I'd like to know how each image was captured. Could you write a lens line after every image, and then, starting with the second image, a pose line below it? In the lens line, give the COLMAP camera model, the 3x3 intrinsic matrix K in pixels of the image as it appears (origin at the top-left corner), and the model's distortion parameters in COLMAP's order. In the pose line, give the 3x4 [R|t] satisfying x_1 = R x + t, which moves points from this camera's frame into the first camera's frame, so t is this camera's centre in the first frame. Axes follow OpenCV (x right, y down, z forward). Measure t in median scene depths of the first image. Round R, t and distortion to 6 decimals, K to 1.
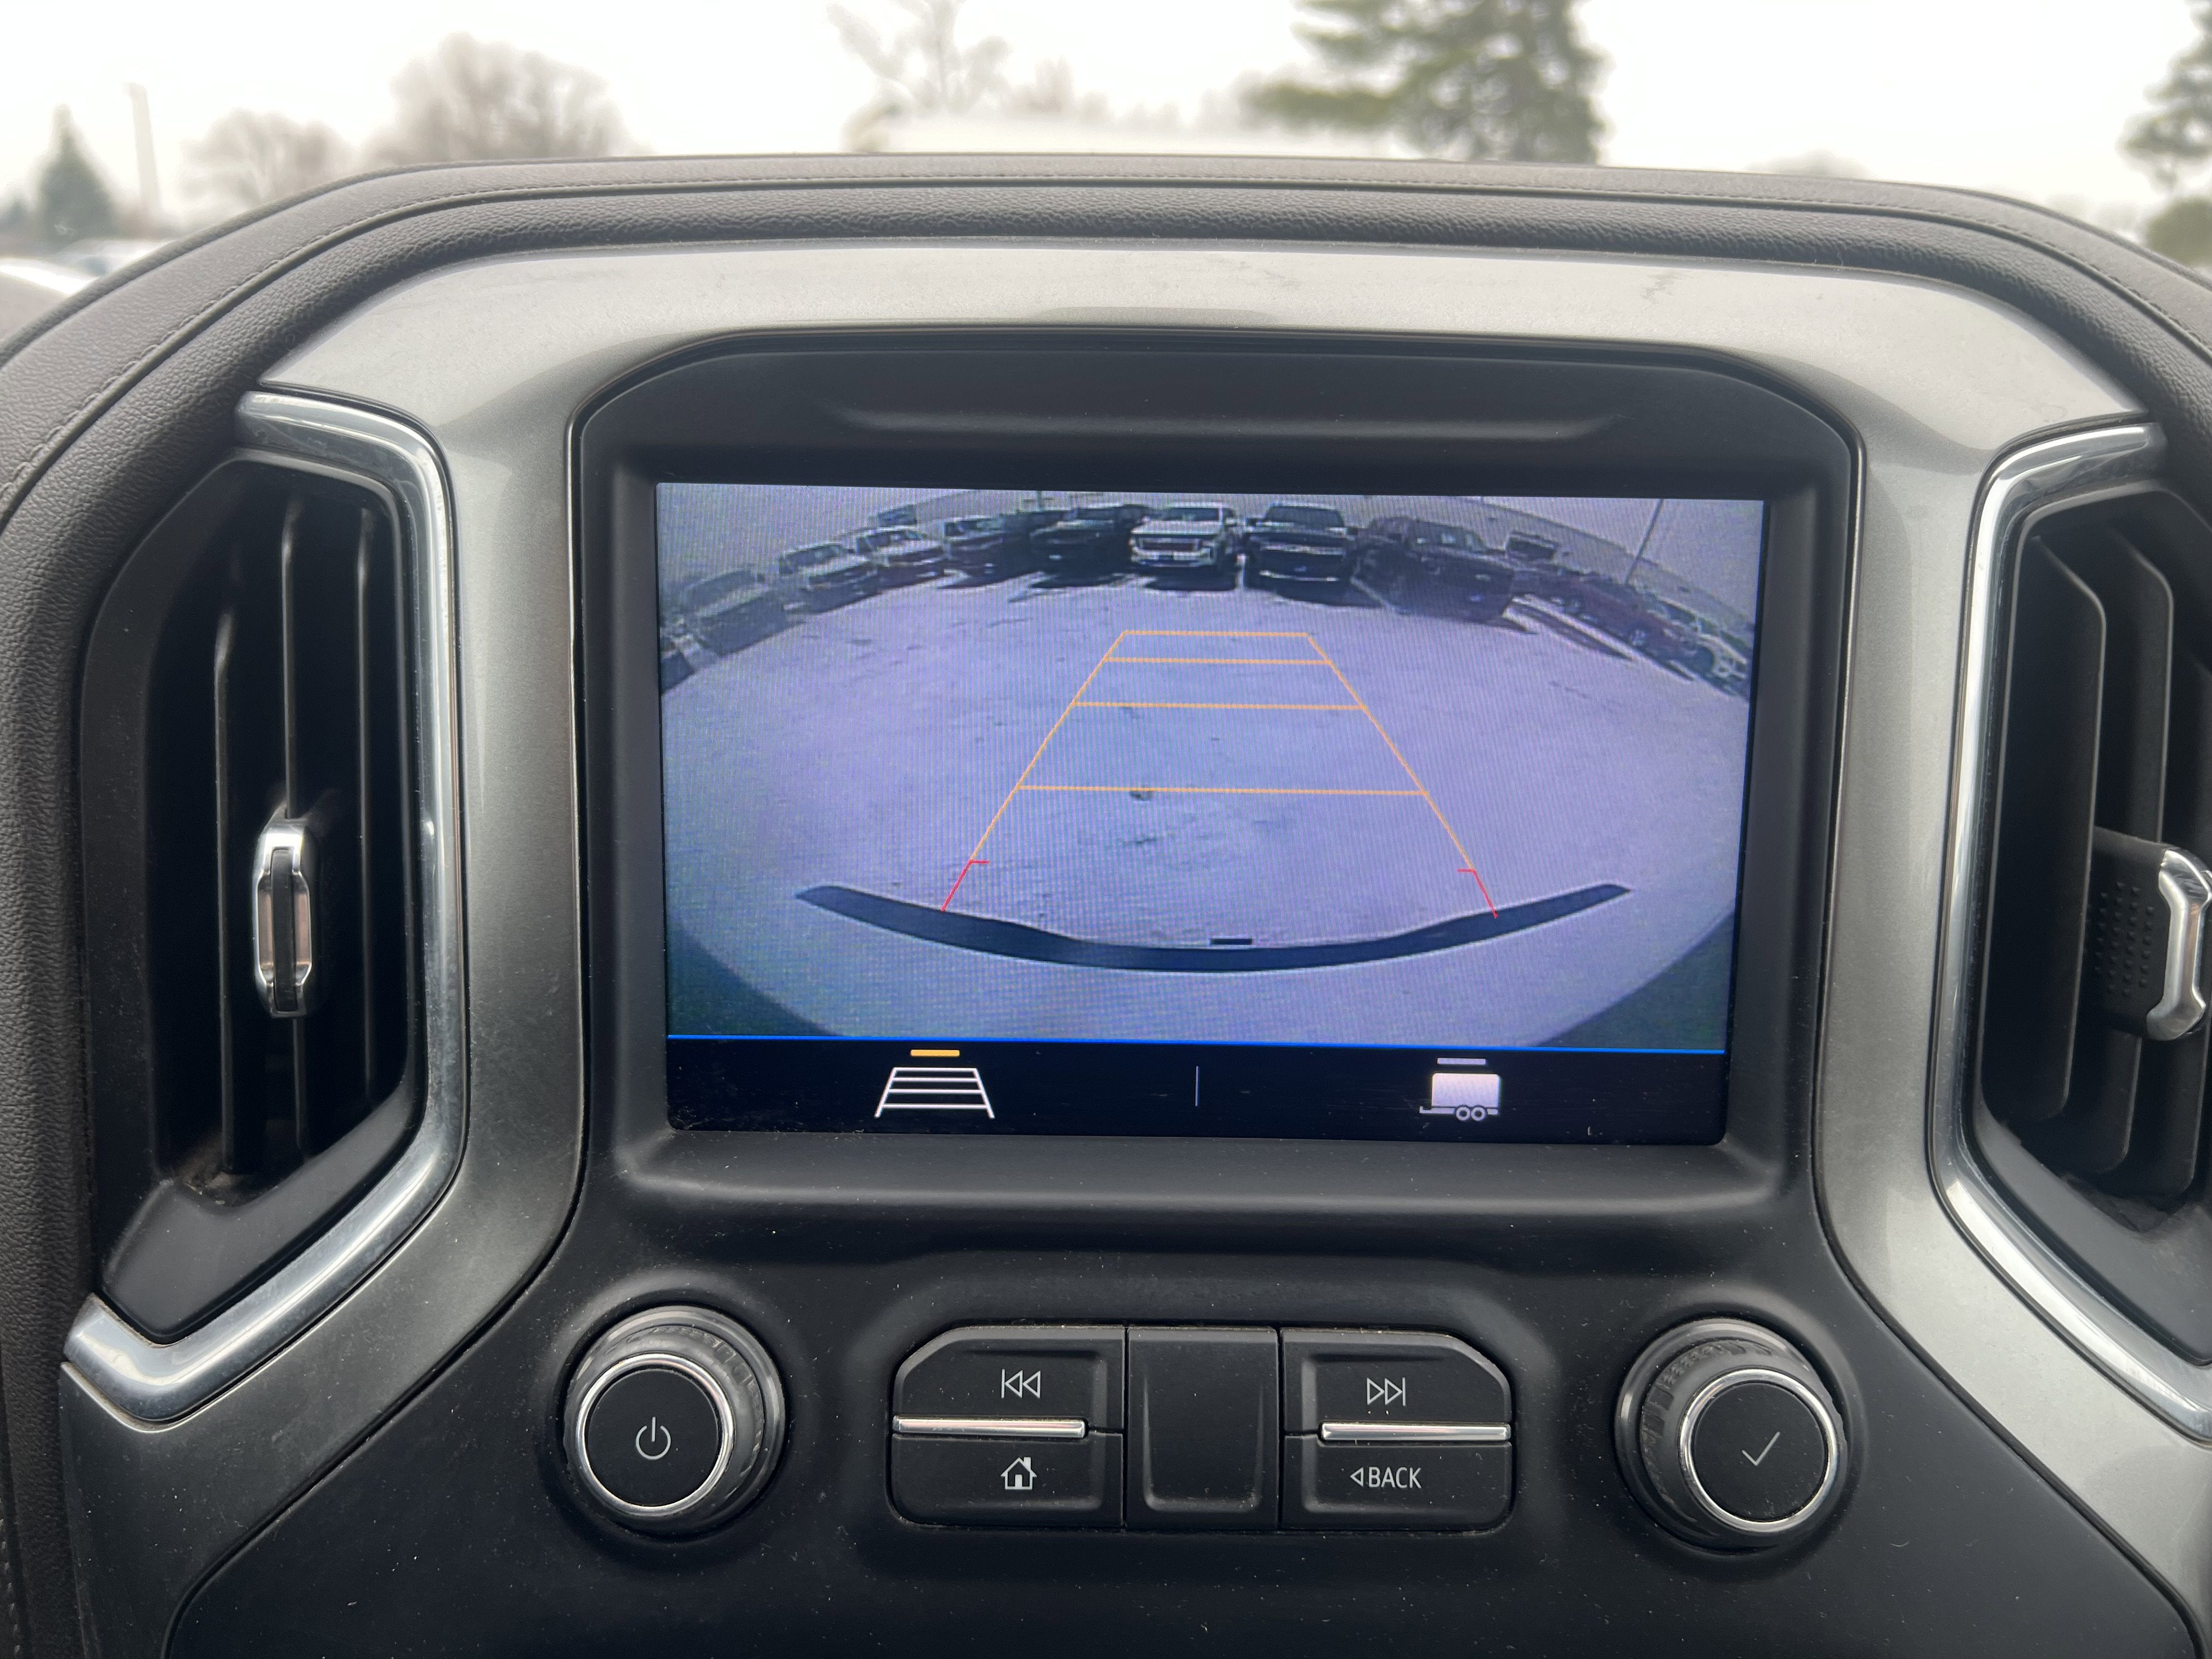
lens RADIAL K [[1751.3, 0, 1106.0], [0, 1751.3, 829.5], [0, 0, 1]] dist [0.059372, -0.087005]
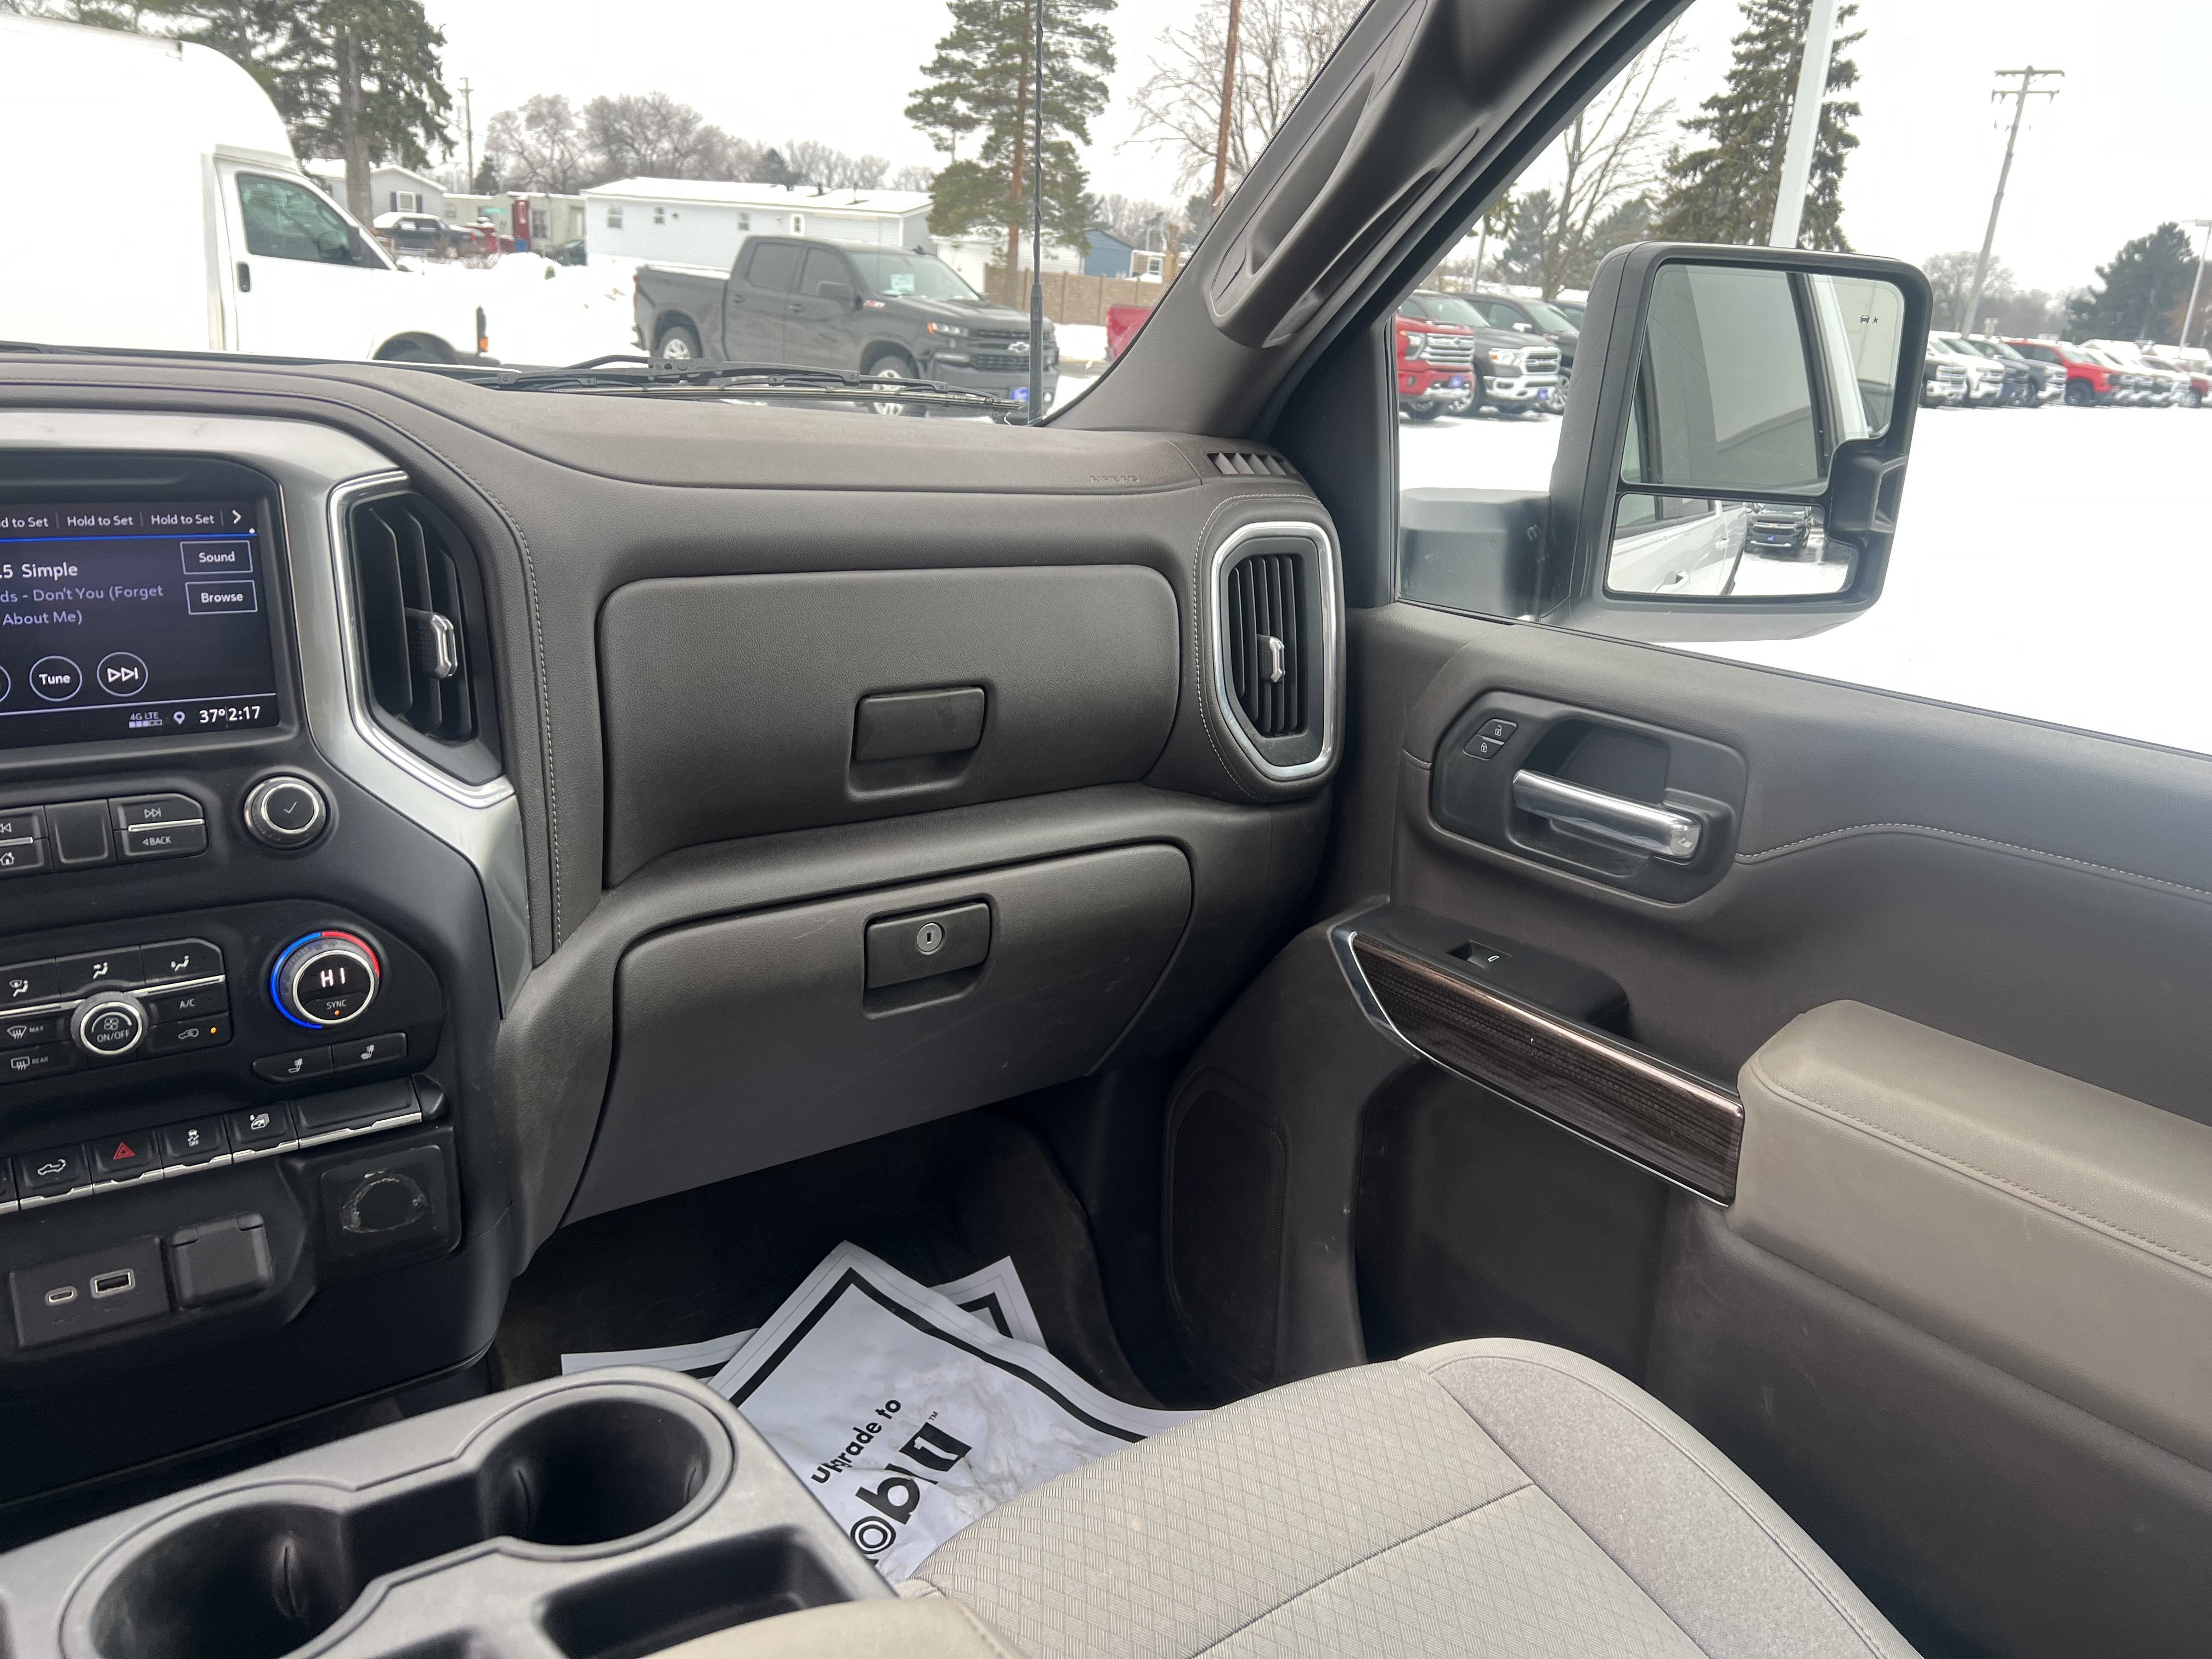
lens RADIAL K [[1656.3, 0, 1140.5], [0, 1656.3, 823.6], [0, 0, 1]] dist [0.050681, -0.053983]
pose [[0.808915, -0.140260, 0.570949, -0.105151], [0.109283, 0.990073, 0.088391, 0.269239], [-0.577679, -0.009106, 0.816213, -2.224663]]
